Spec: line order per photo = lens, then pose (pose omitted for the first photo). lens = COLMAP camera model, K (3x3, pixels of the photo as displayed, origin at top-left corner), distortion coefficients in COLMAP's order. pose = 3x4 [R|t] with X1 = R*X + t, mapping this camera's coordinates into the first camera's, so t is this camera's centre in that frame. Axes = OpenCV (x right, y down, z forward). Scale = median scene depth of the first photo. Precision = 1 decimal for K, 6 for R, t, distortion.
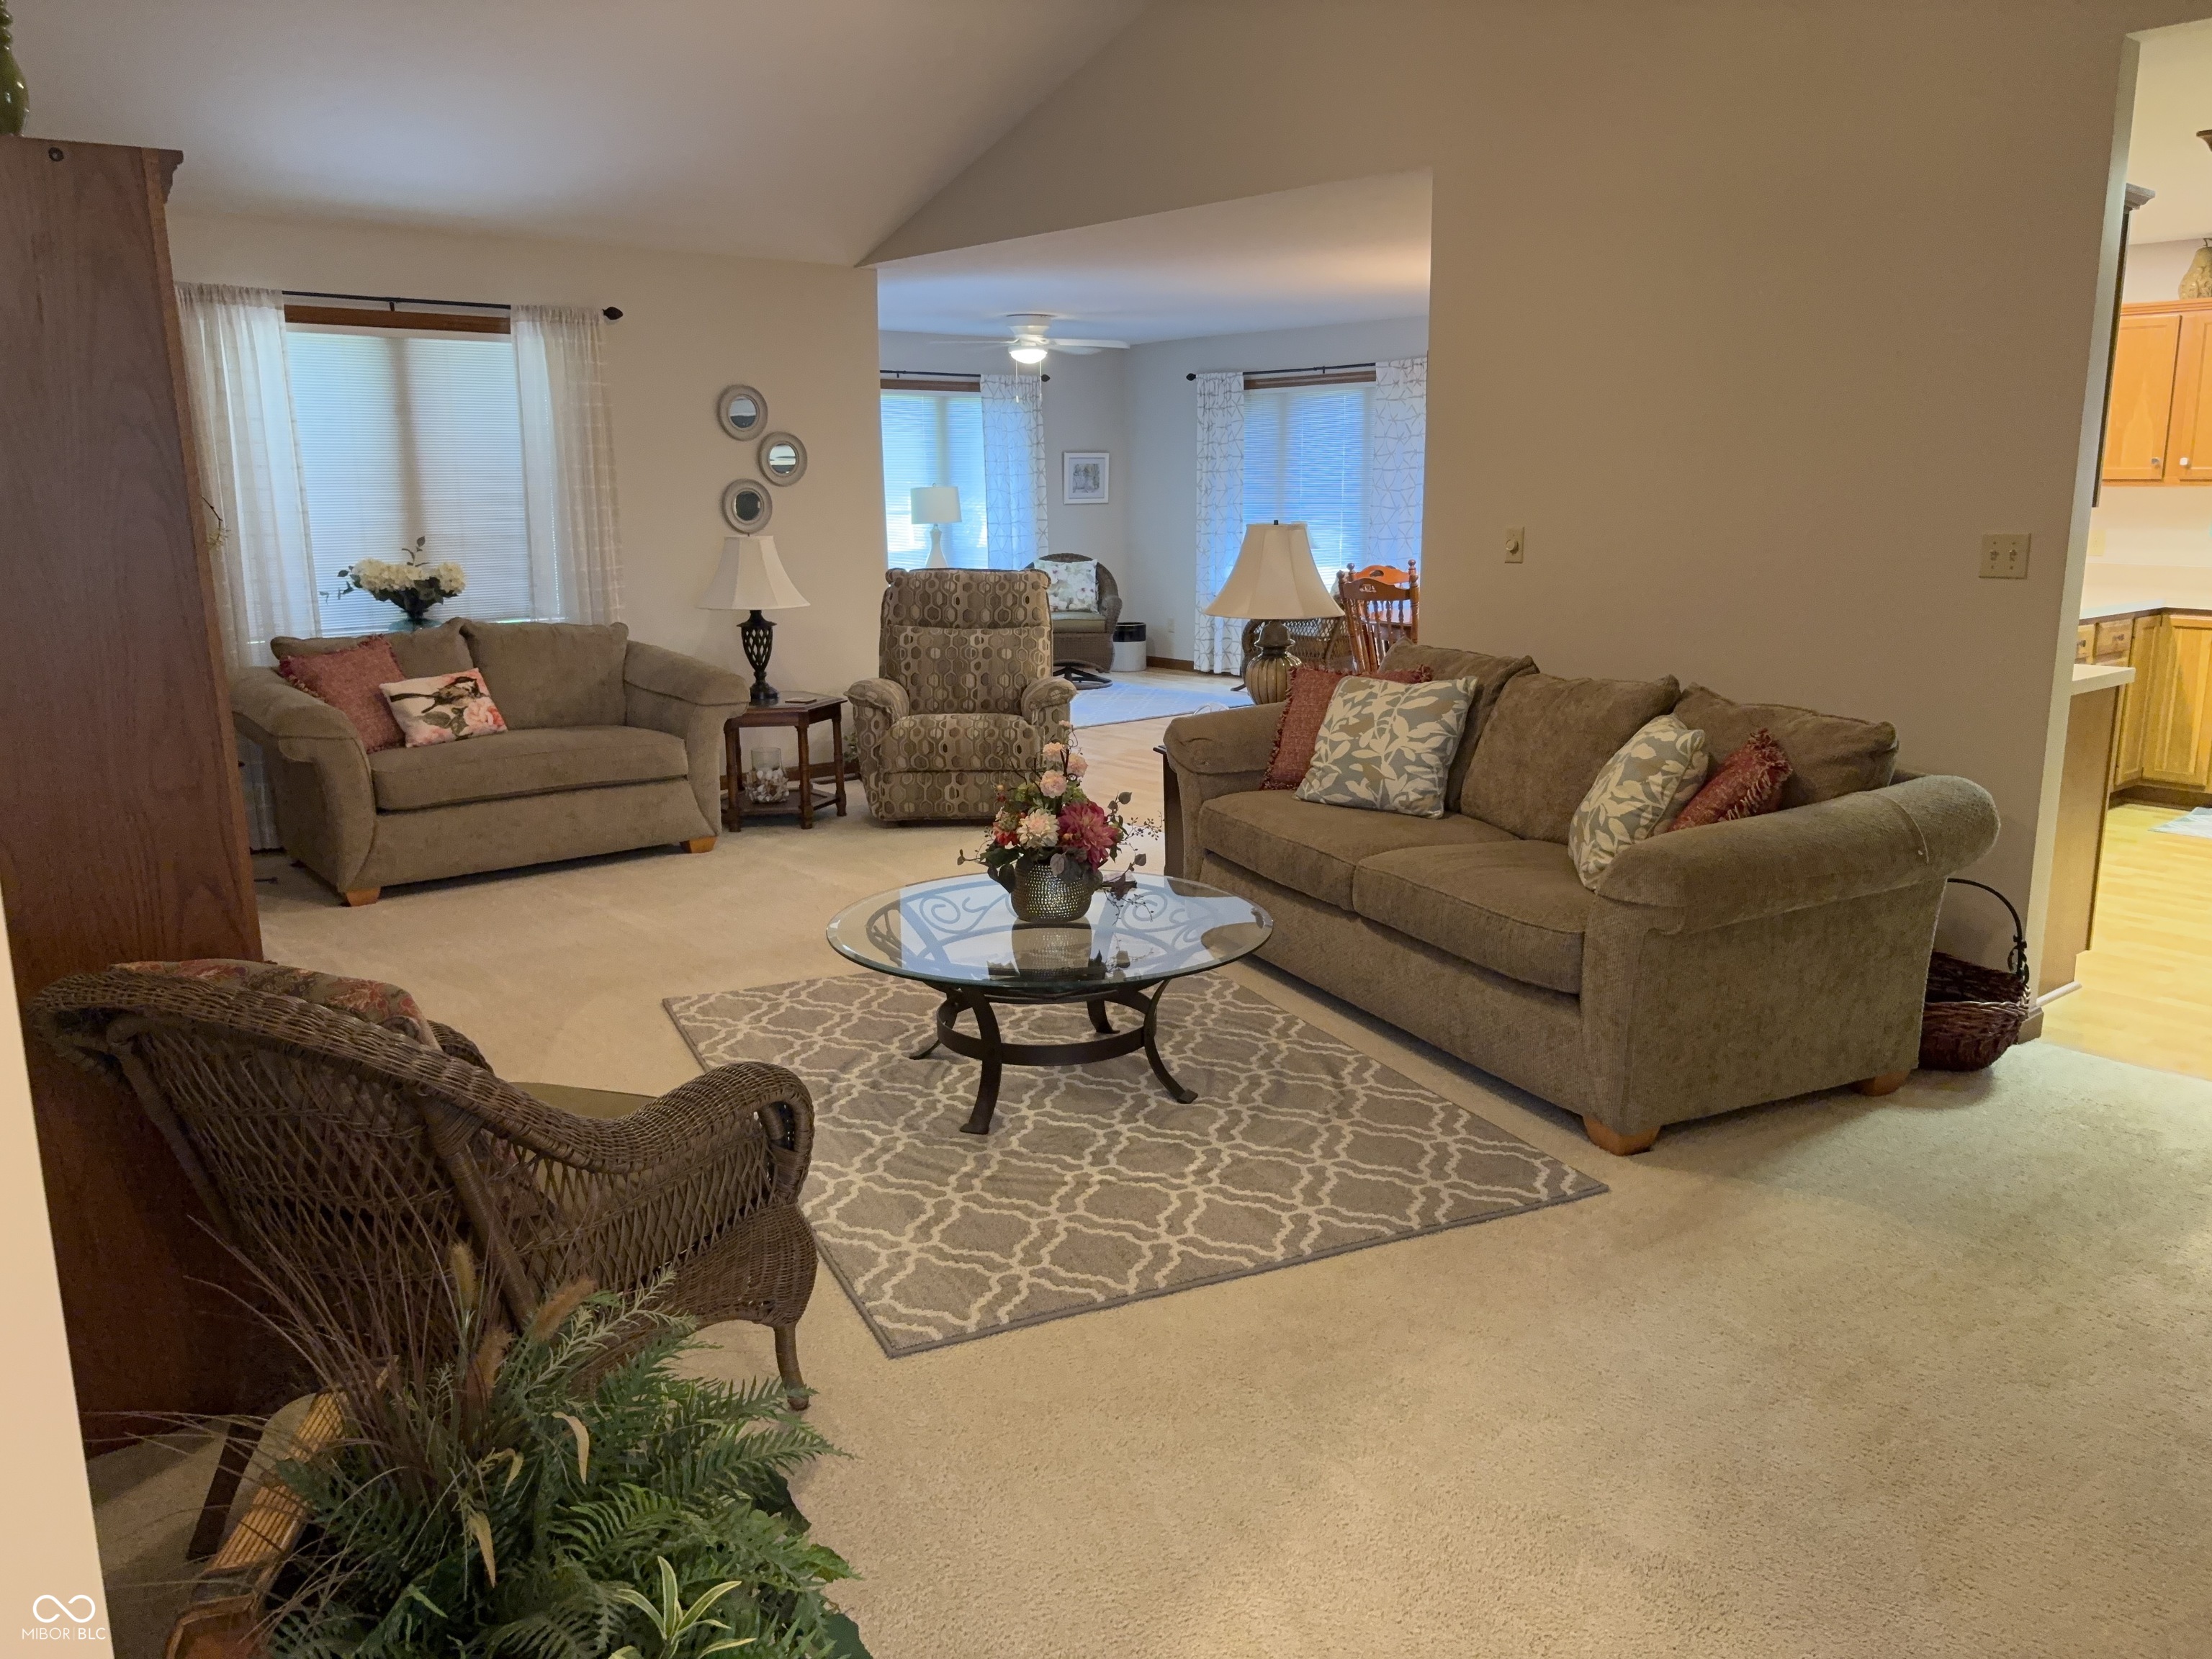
lens RADIAL K [[1689.5, 0, 1137.8], [0, 1689.5, 837.8], [0, 0, 1]] dist [0.046074, -0.066212]
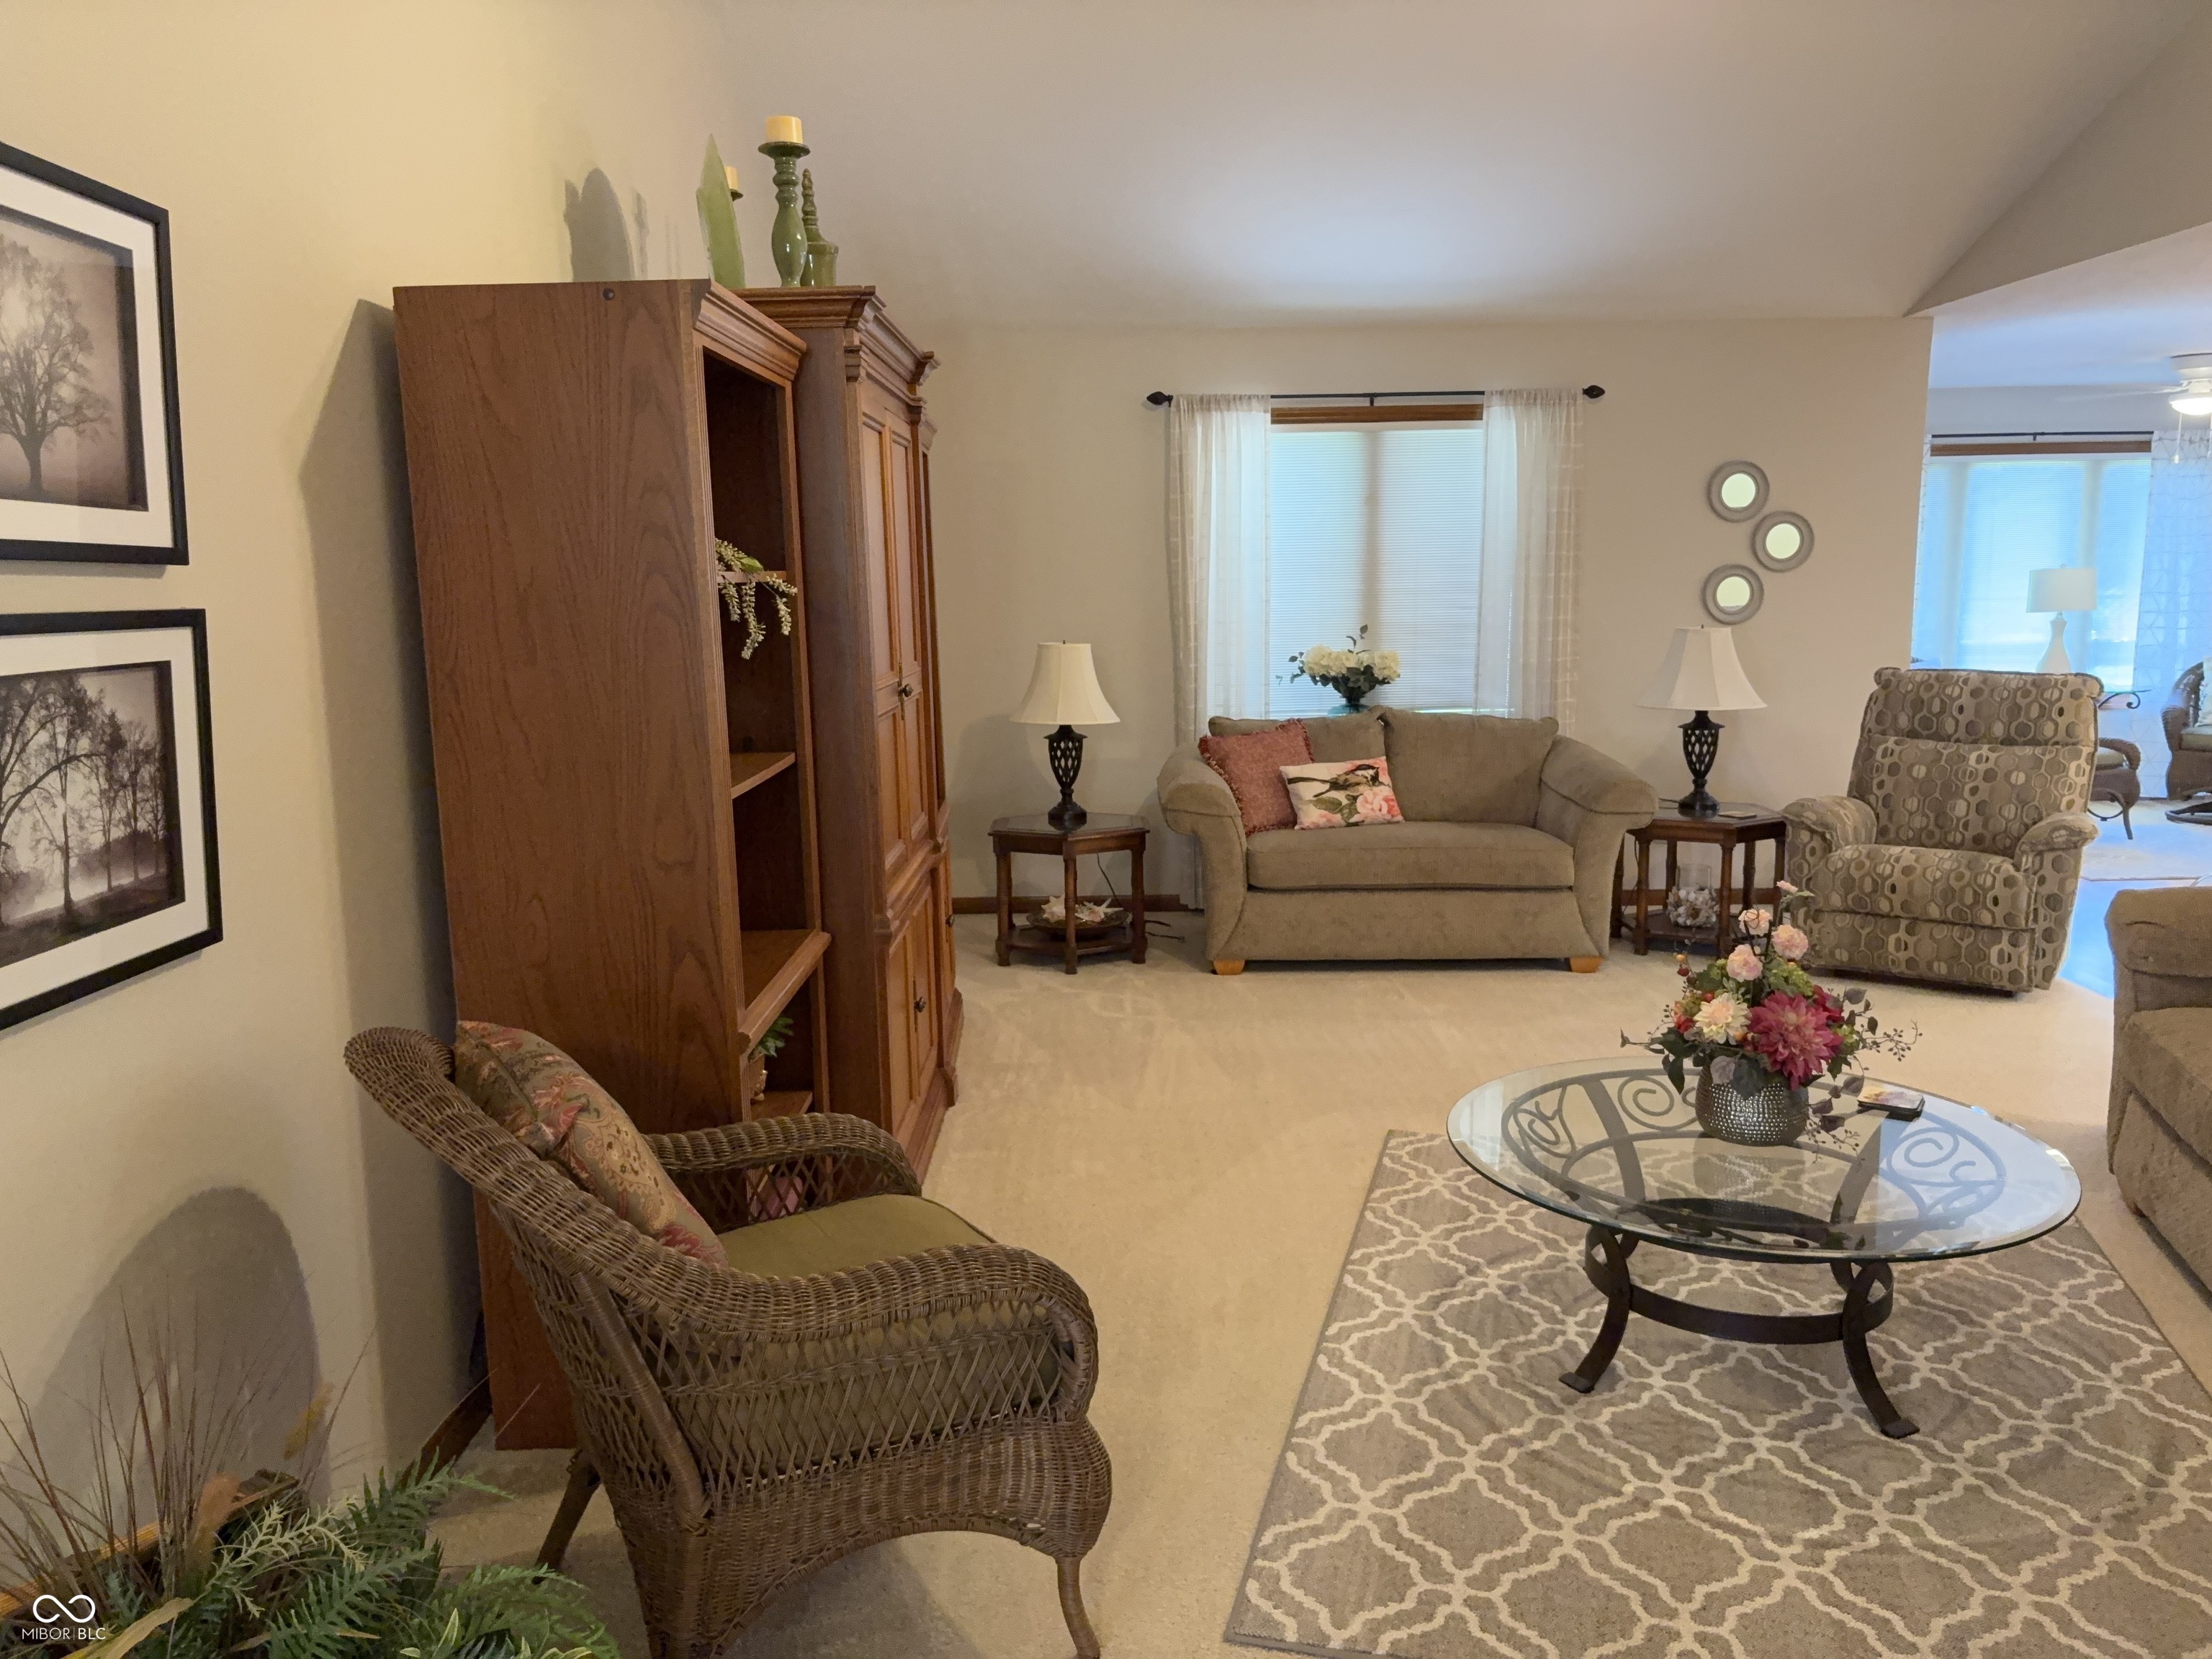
lens RADIAL K [[1689.5, 0, 1105.4], [0, 1689.5, 850.6], [0, 0, 1]] dist [0.046074, -0.066212]
pose [[0.753797, 0.101901, -0.649158, 0.142598], [-0.126765, 0.991896, 0.008505, -0.033384], [0.644764, 0.075879, 0.760606, 0.145595]]
